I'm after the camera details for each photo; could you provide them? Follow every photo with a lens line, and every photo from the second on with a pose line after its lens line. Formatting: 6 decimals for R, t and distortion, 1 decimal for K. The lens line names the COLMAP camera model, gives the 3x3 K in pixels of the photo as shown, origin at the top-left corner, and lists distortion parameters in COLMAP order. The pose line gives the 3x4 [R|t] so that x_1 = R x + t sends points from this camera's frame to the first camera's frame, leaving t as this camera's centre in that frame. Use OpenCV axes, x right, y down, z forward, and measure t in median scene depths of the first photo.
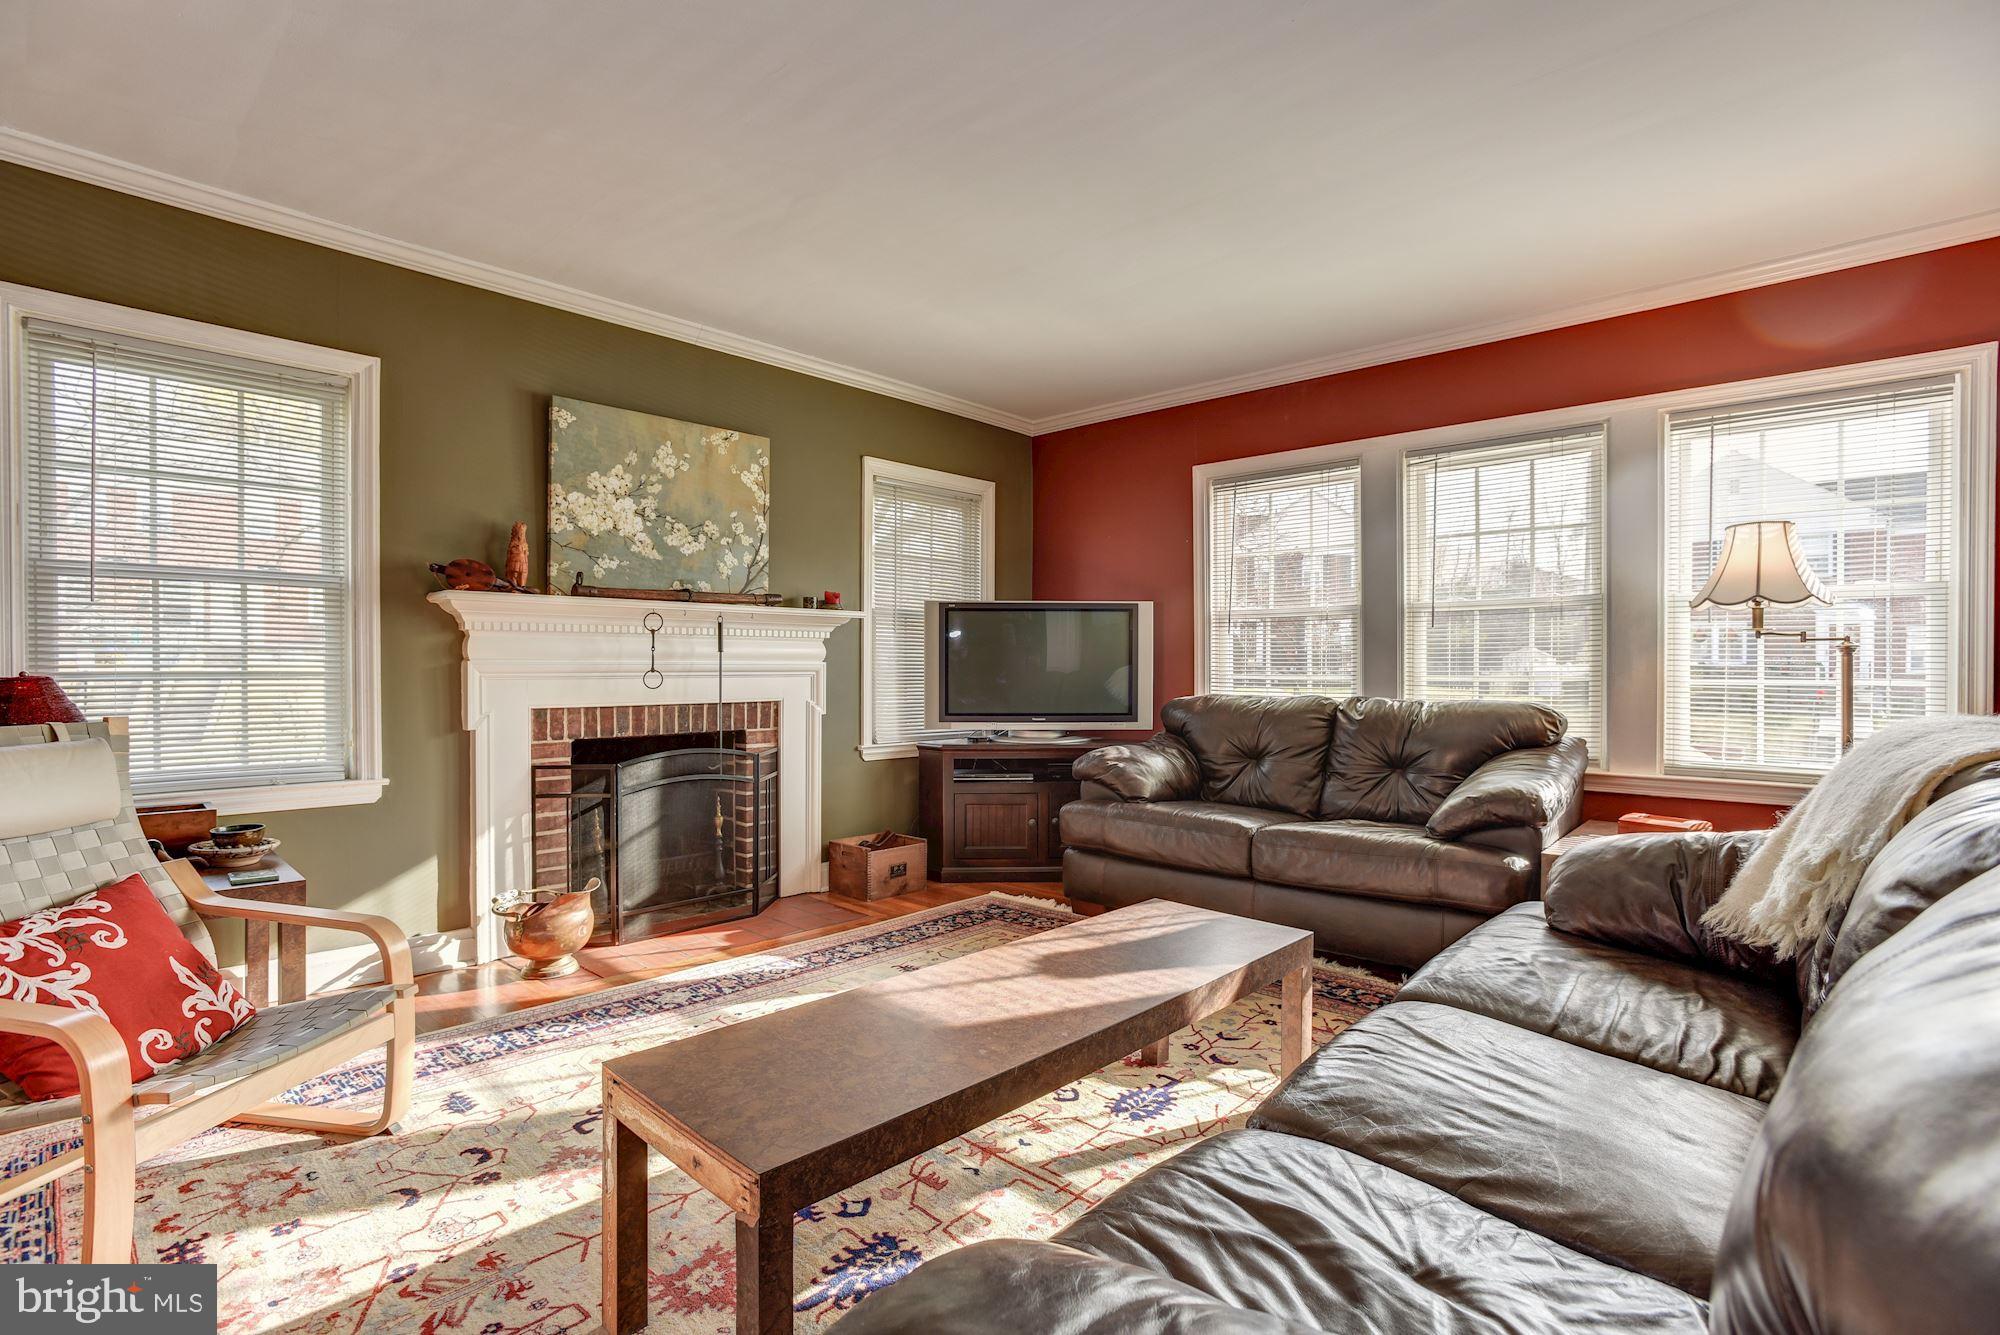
lens RADIAL K [[958.7, 0, 994.9], [0, 958.7, 665.8], [0, 0, 1]] dist [-0.055802, 0.024972]
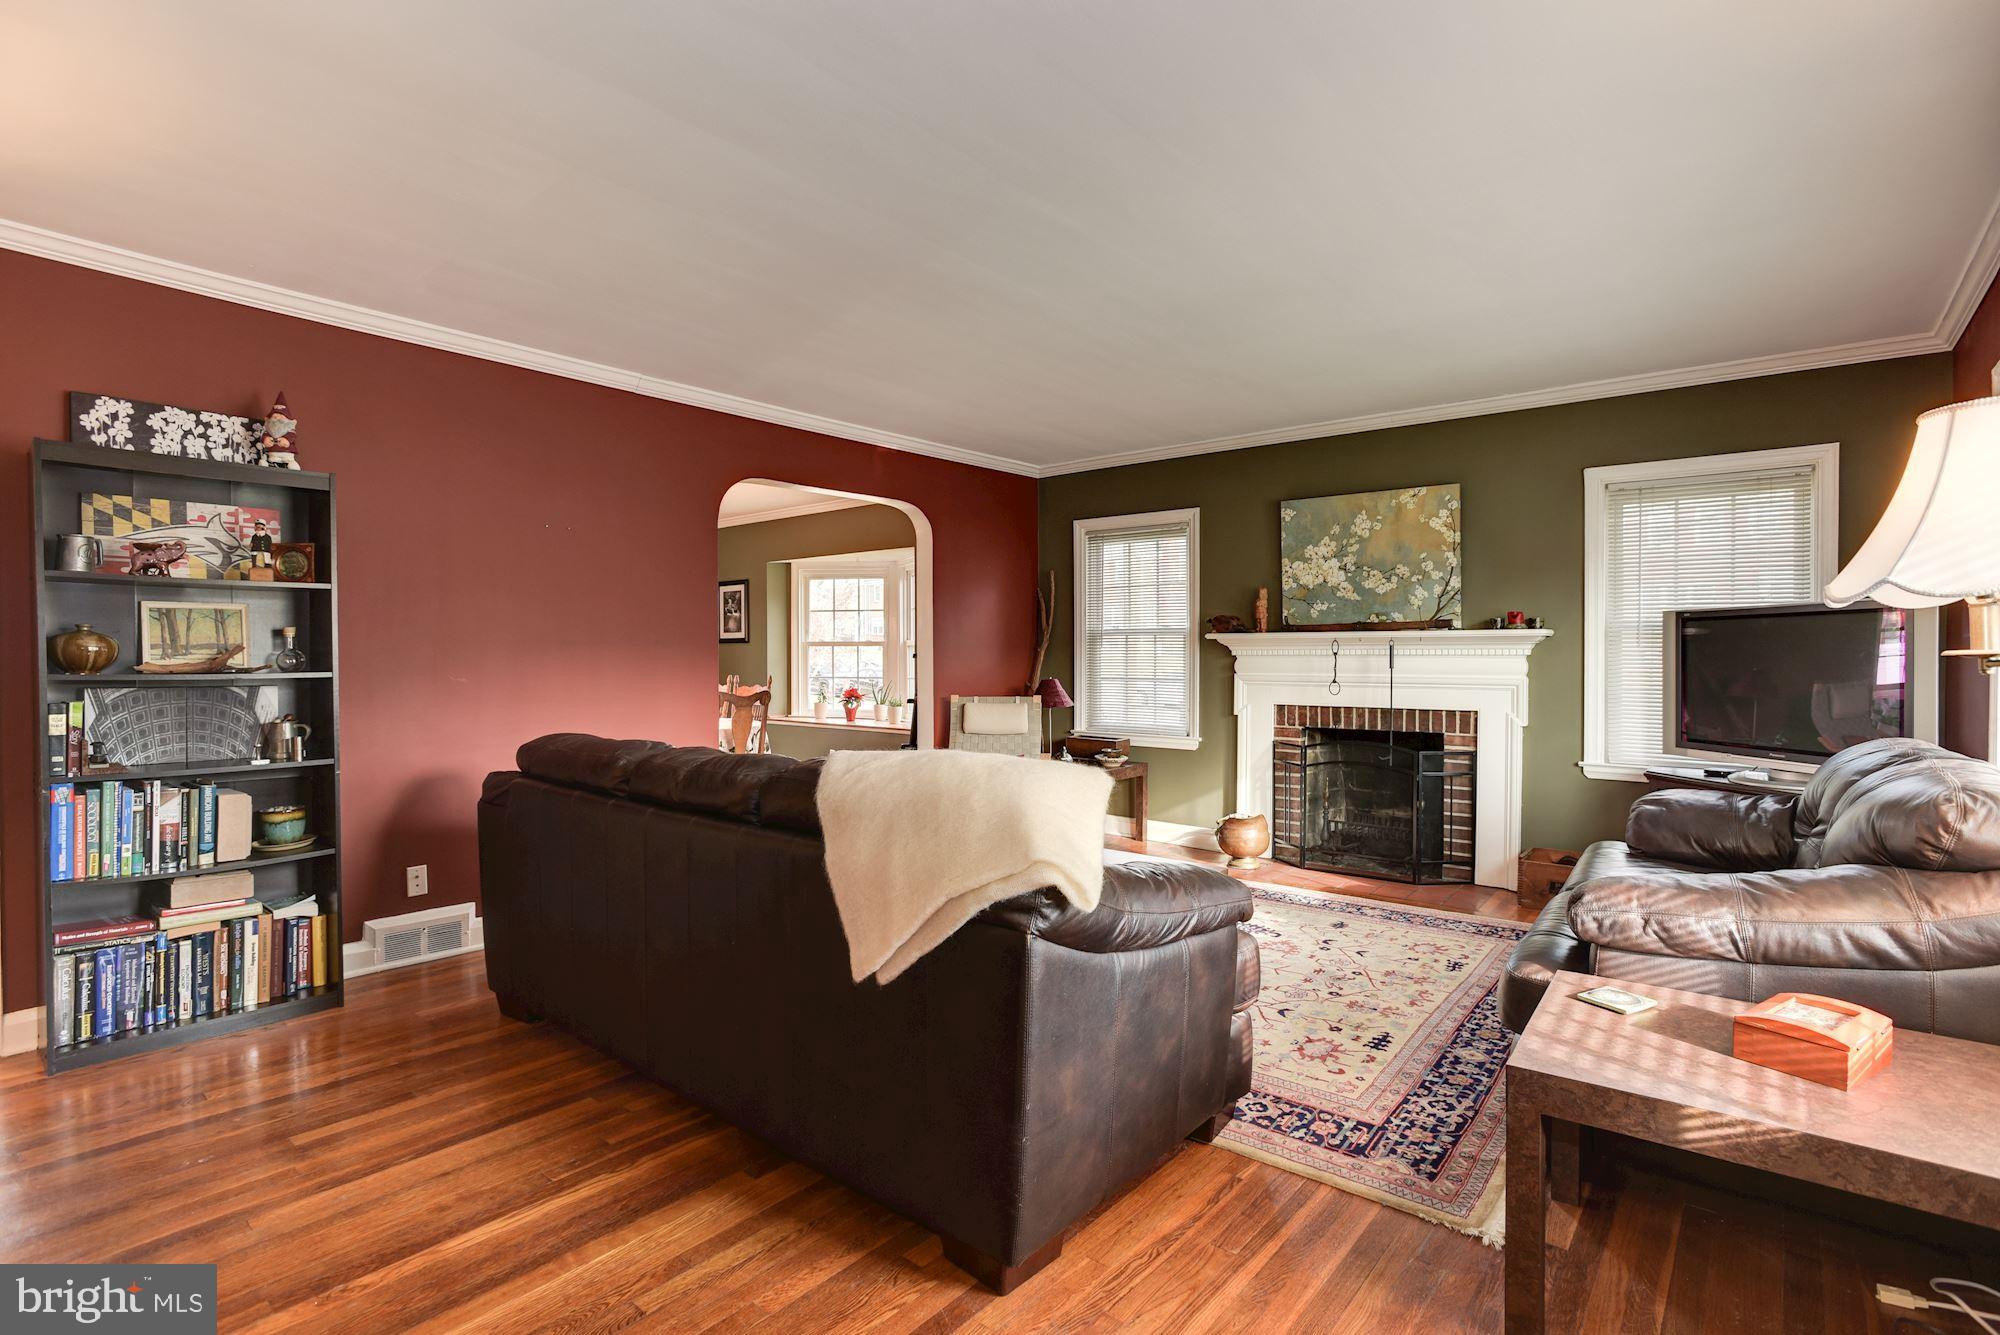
lens RADIAL K [[955.5, 0, 1000.0], [0, 955.5, 667.5], [0, 0, 1]] dist [-0.050782, 0.024219]
pose [[0.064064, 0.008786, -0.997907, 0.933601], [-0.003999, 0.999955, 0.008548, -0.024294], [0.997938, 0.003443, 0.064096, 0.395701]]
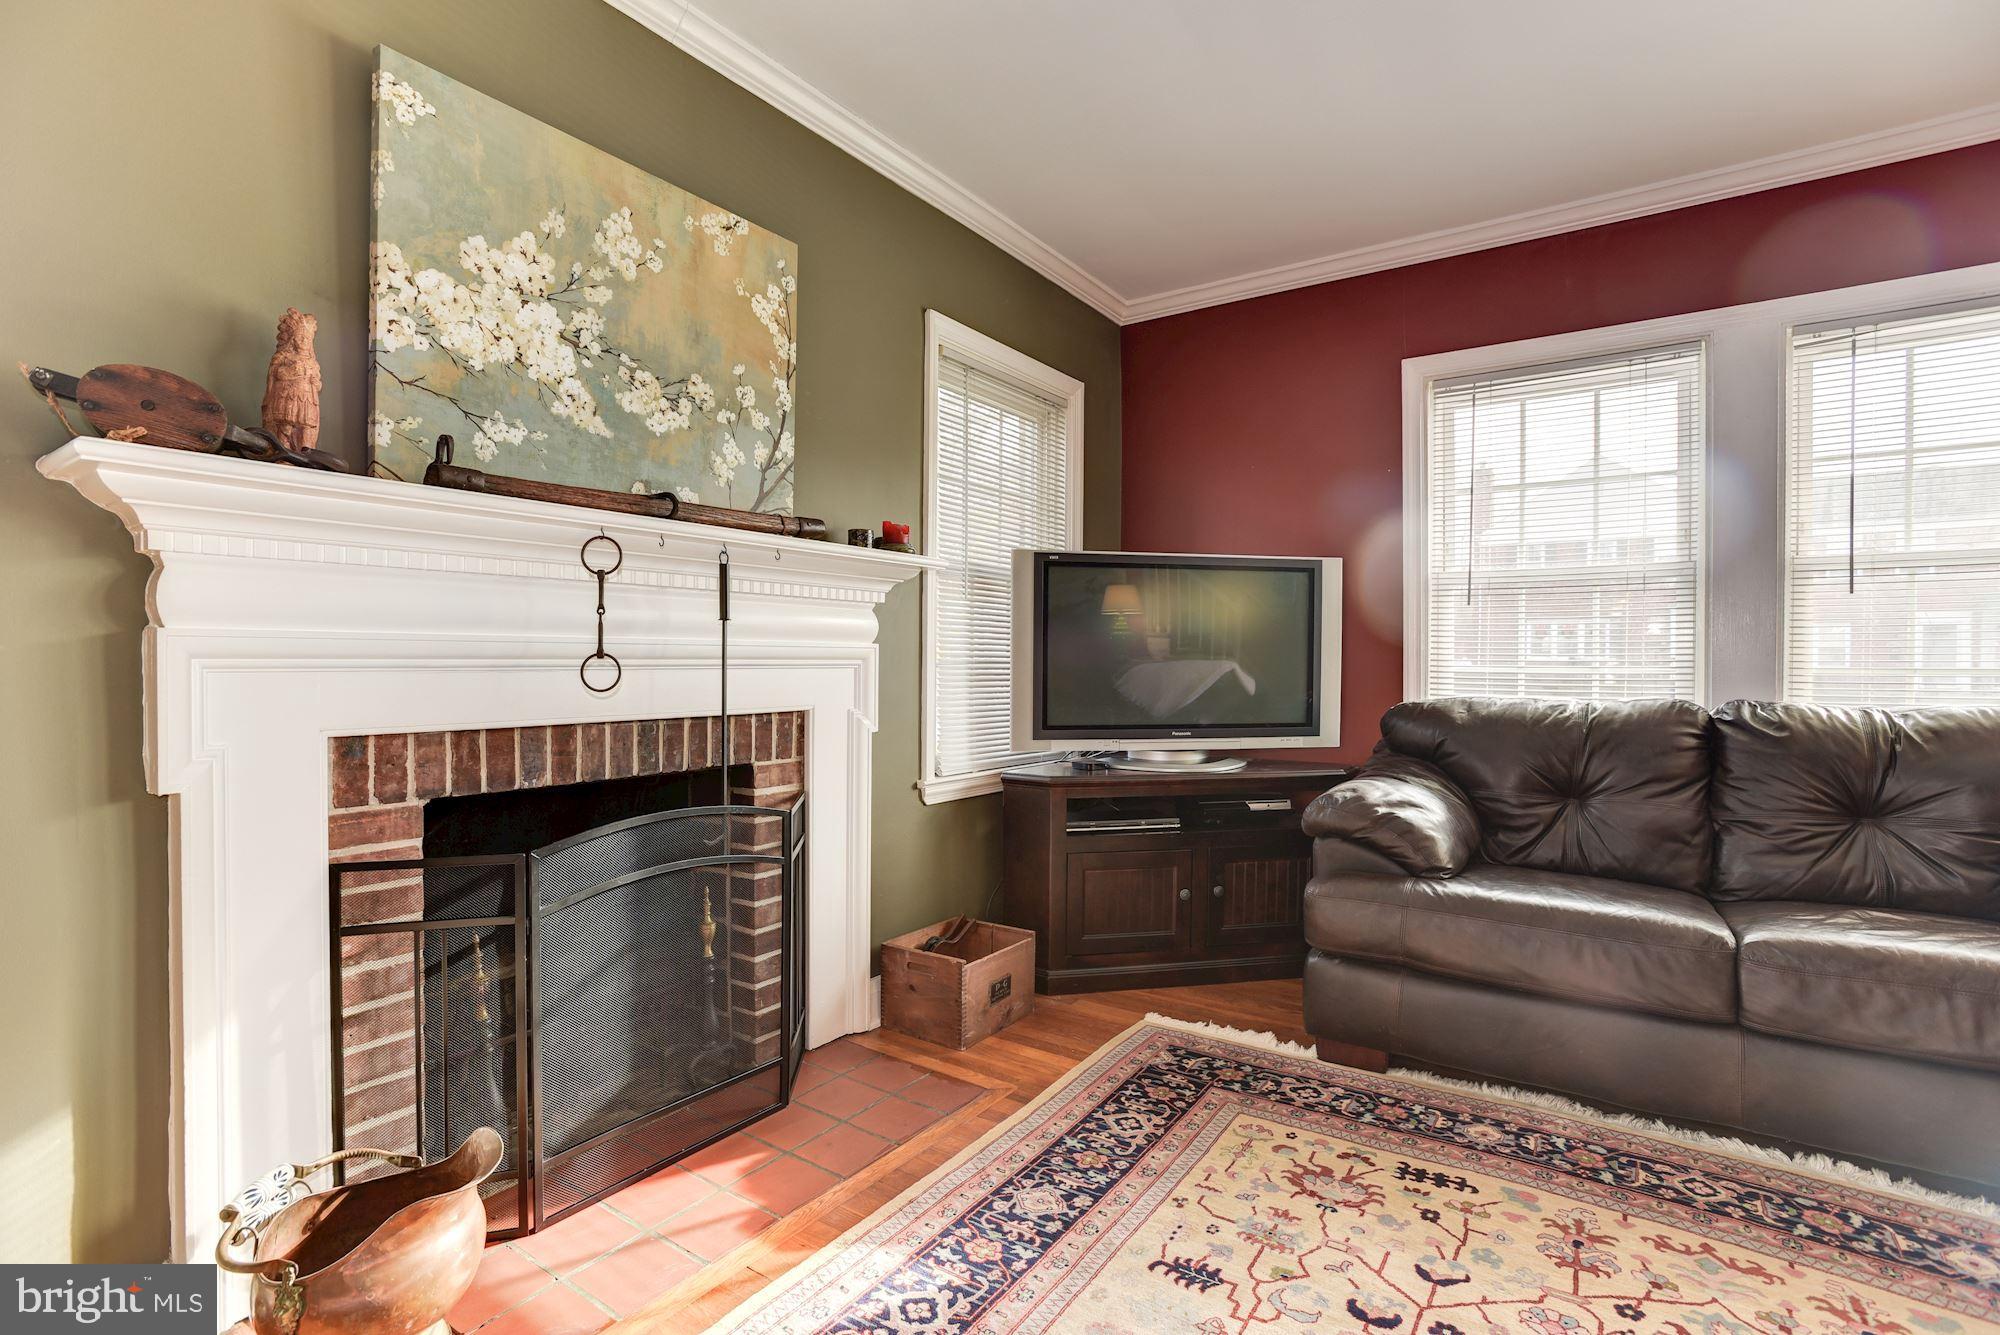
lens RADIAL K [[955.5, 0, 1000.0], [0, 955.5, 667.5], [0, 0, 1]] dist [-0.050782, 0.024219]
pose [[0.988868, 0.001836, 0.148784, -0.214042], [-0.003073, 0.999963, 0.008083, 0.006687], [-0.148764, -0.008450, 0.988837, 0.456280]]
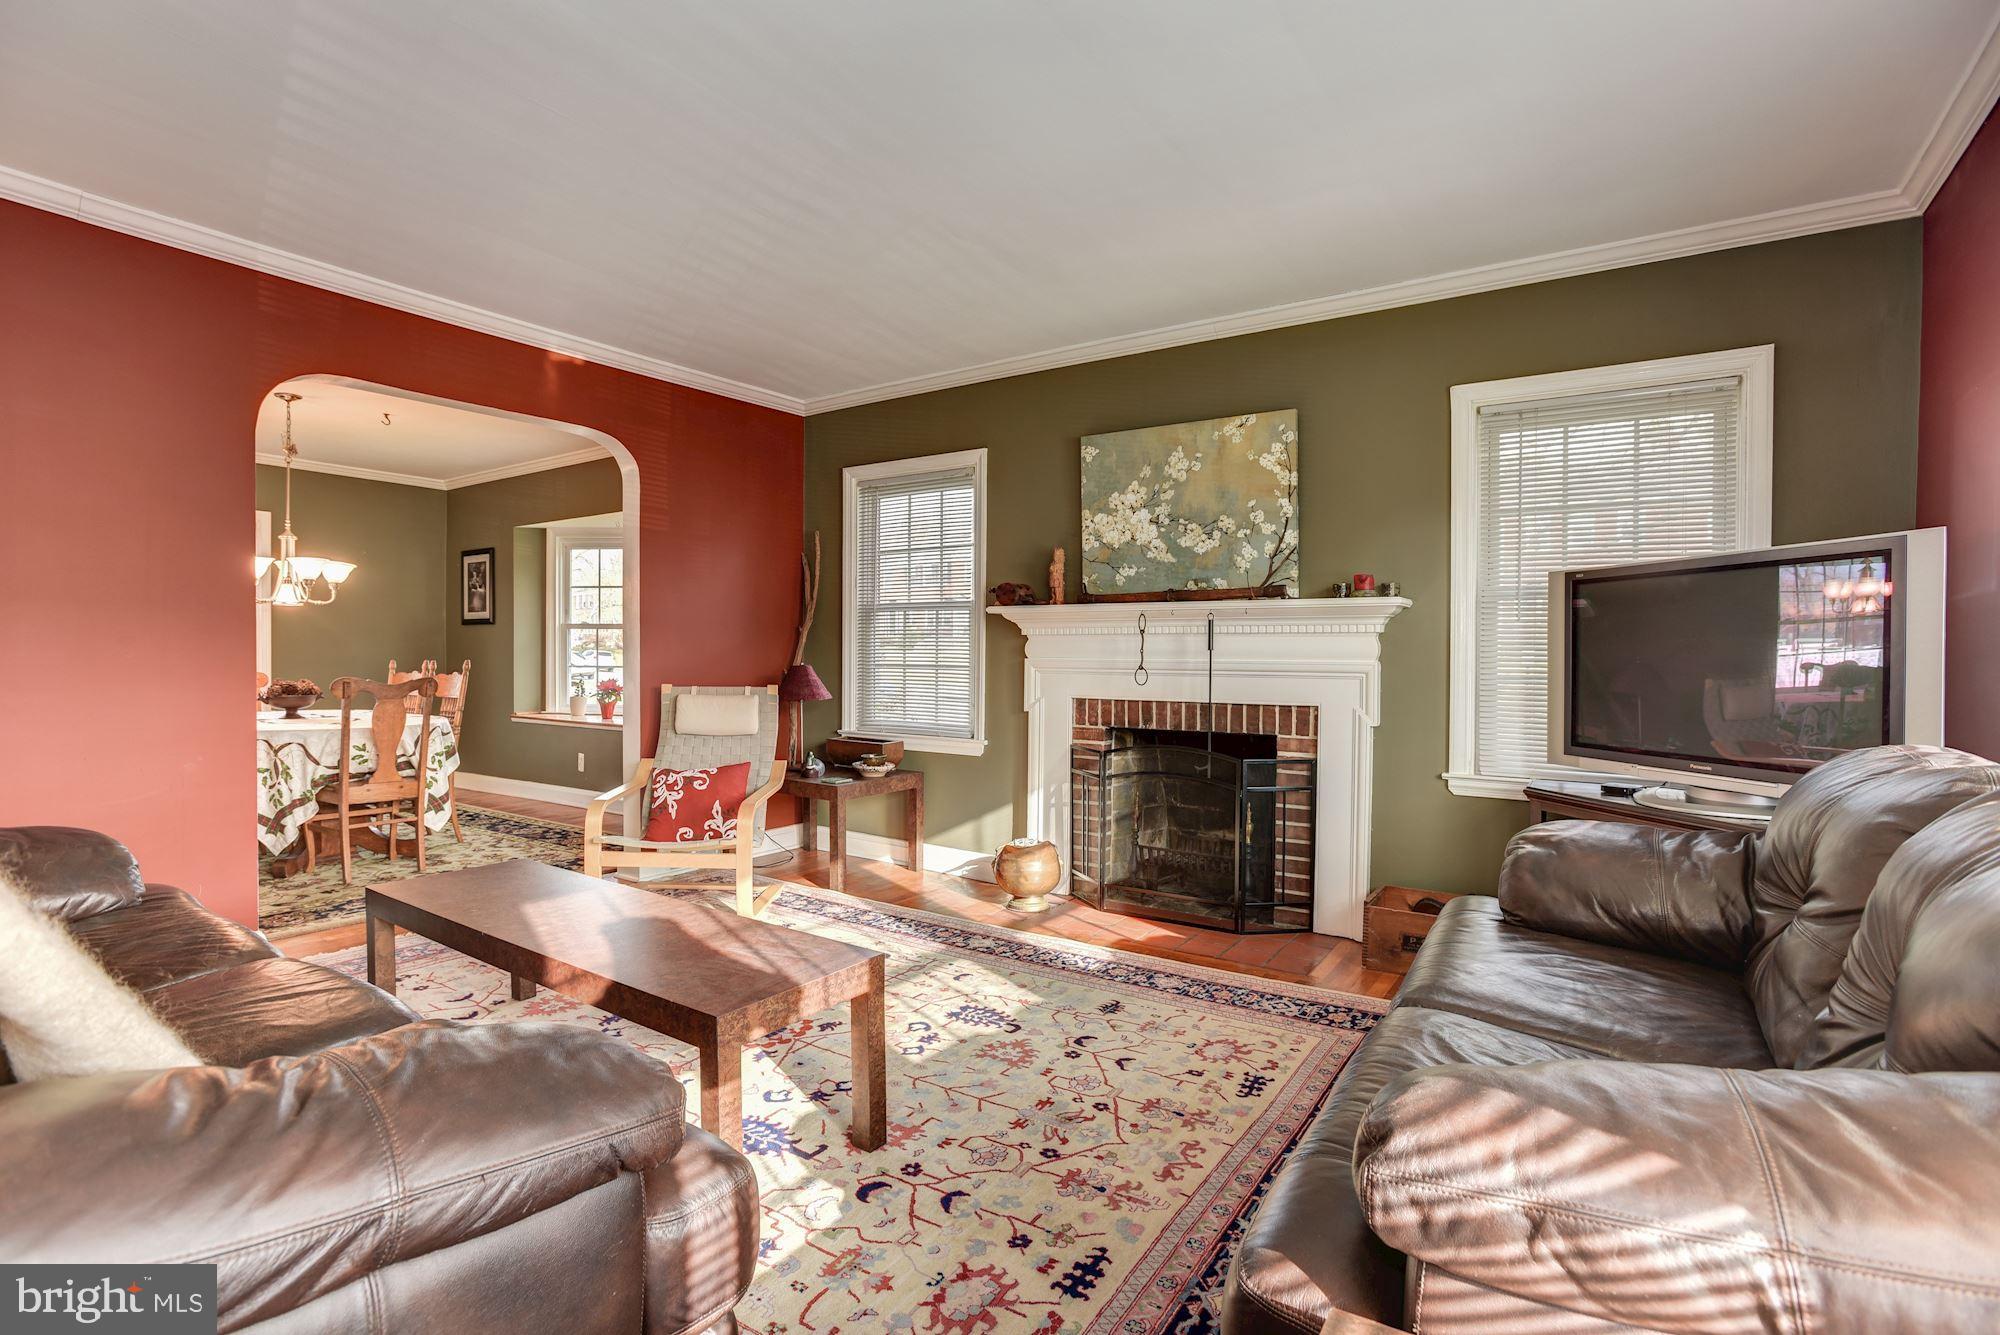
lens RADIAL K [[958.7, 0, 994.9], [0, 958.7, 665.8], [0, 0, 1]] dist [-0.055802, 0.024972]
pose [[0.156580, 0.008319, -0.987630, 0.634621], [-0.011227, 0.999915, 0.006643, -0.002664], [0.987602, 0.010048, 0.156660, 0.627269]]
